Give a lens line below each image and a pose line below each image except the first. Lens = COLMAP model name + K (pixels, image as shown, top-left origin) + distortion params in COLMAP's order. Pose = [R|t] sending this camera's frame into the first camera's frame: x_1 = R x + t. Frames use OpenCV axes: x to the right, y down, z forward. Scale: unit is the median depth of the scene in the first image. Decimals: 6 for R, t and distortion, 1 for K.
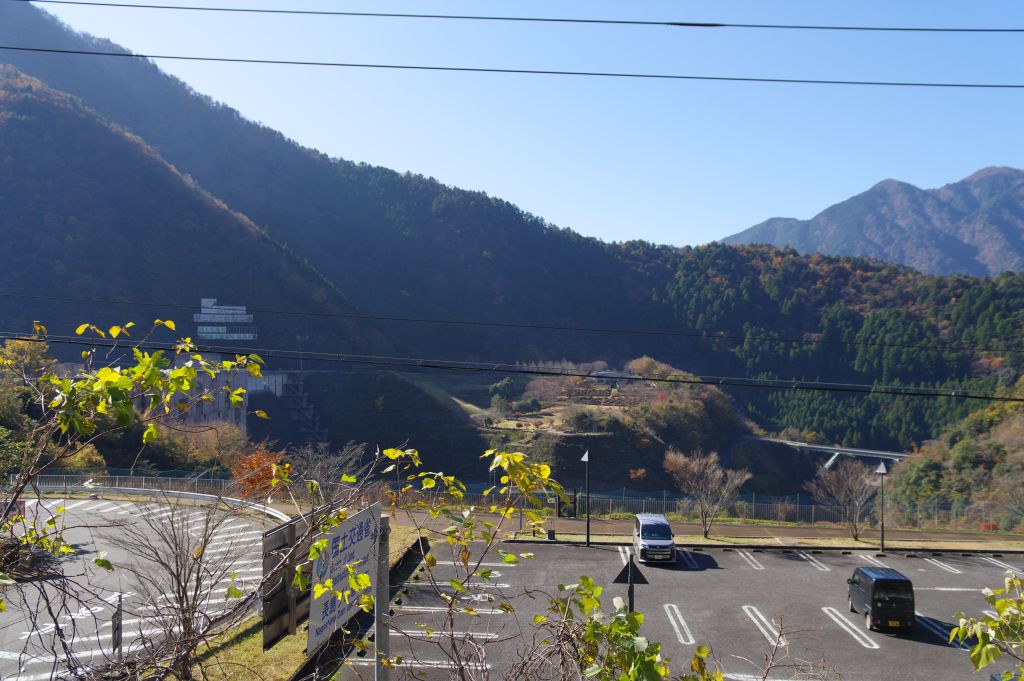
lens RADIAL K [[872.5, 0, 511.1], [0, 872.5, 359.0], [0, 0, 1]] dist [-0.044493, 0.075547]
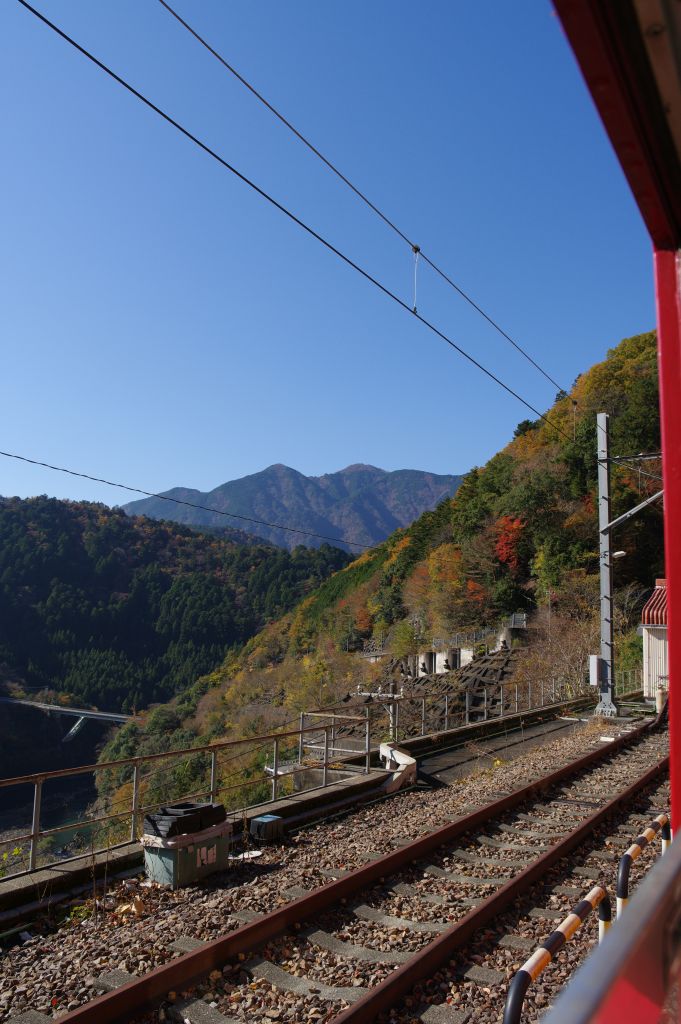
lens RADIAL K [[828.4, 0, 342.0], [0, 828.4, 521.3], [0, 0, 1]] dist [-0.041612, 0.002543]
pose [[0.891752, 0.086702, 0.444140, 0.137606], [-0.034100, 0.991558, -0.125098, -0.000971], [-0.451237, 0.096411, 0.887181, 0.031614]]
